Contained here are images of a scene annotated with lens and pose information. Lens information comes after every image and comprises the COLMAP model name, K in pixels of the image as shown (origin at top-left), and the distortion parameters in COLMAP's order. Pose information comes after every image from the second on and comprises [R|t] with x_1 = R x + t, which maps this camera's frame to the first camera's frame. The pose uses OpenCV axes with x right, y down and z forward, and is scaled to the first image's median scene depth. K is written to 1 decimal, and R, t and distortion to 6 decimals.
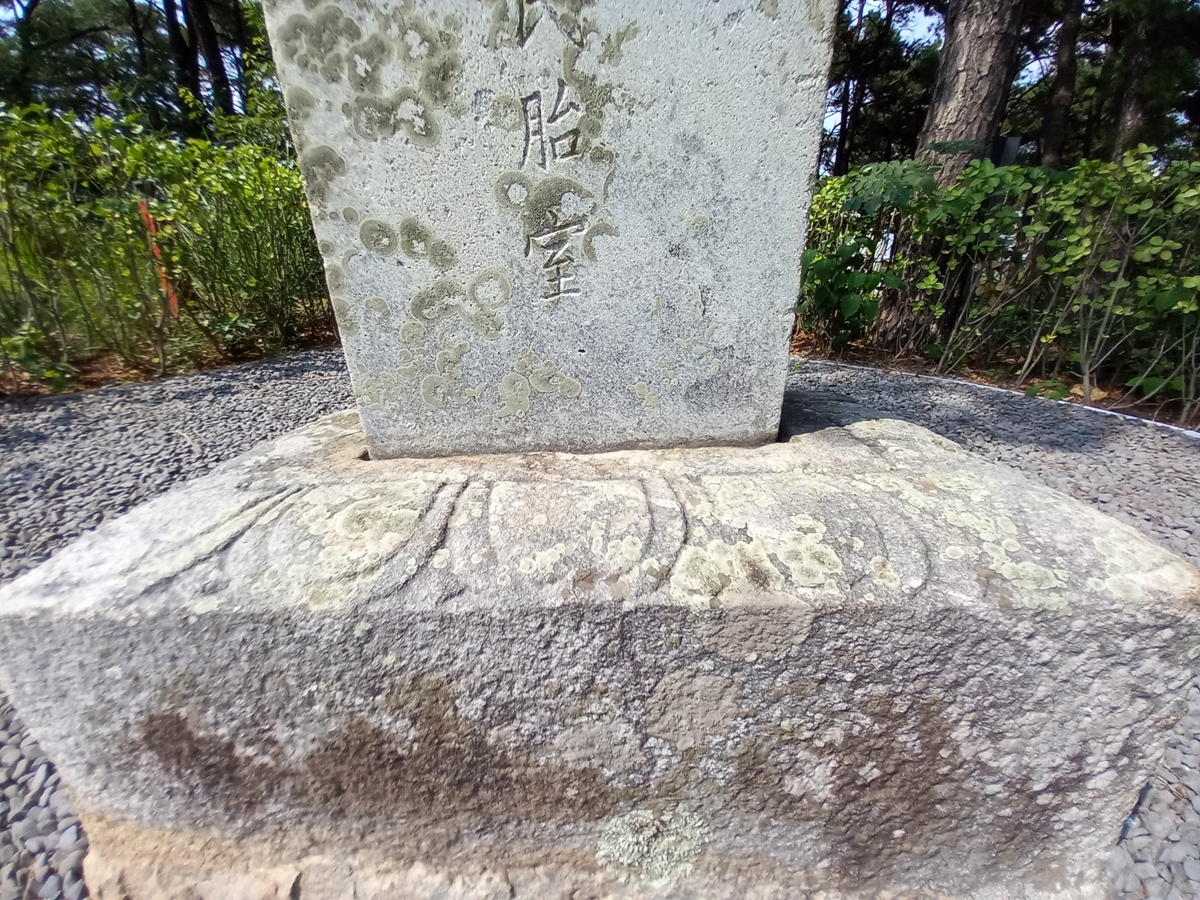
lens RADIAL K [[470.3, 0, 581.6], [0, 470.3, 446.2], [0, 0, 1]] dist [0.023365, -0.017698]
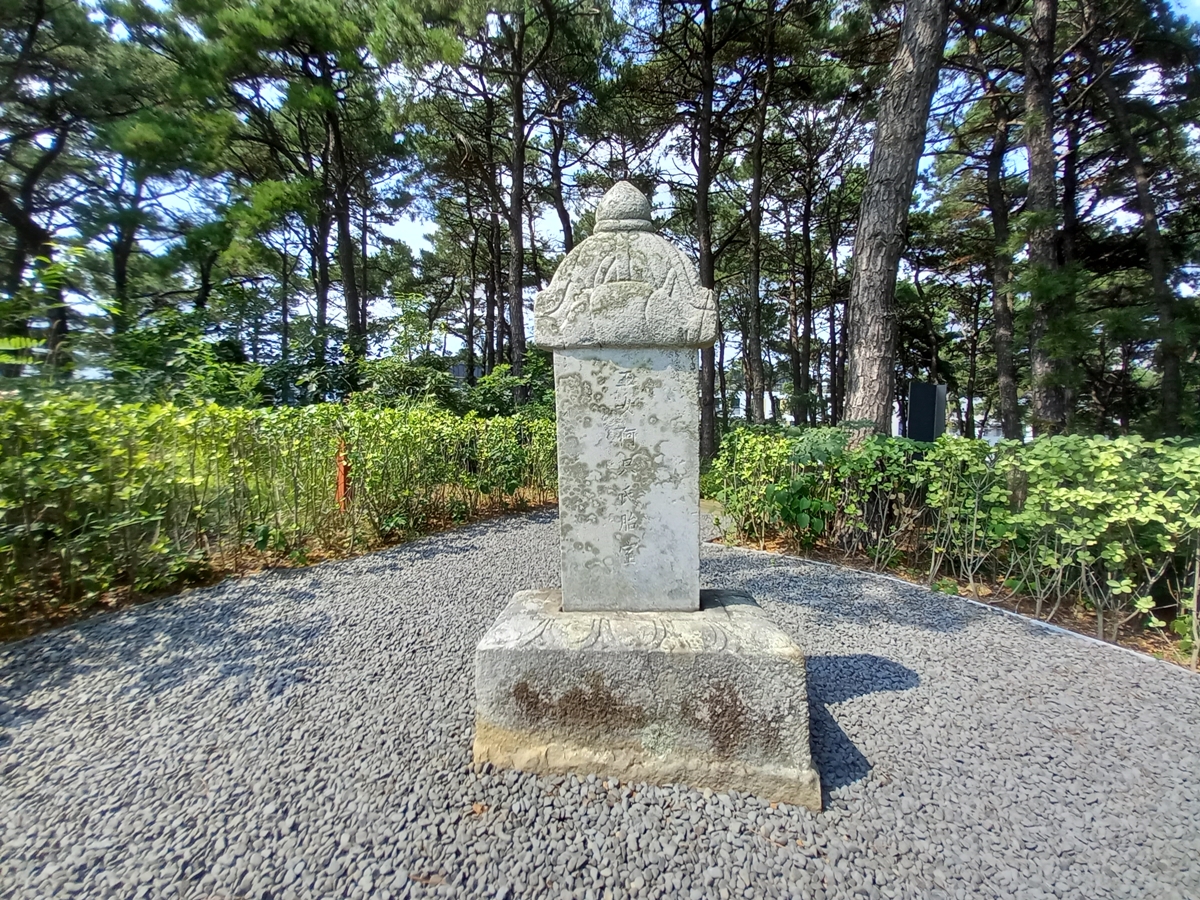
lens RADIAL K [[470.3, 0, 581.6], [0, 470.3, 446.2], [0, 0, 1]] dist [0.023365, -0.017698]
pose [[0.998048, 0.019859, -0.059218, -0.241217], [-0.038864, 0.939666, -0.339878, 0.072114], [0.048895, 0.341515, 0.938603, -2.972883]]
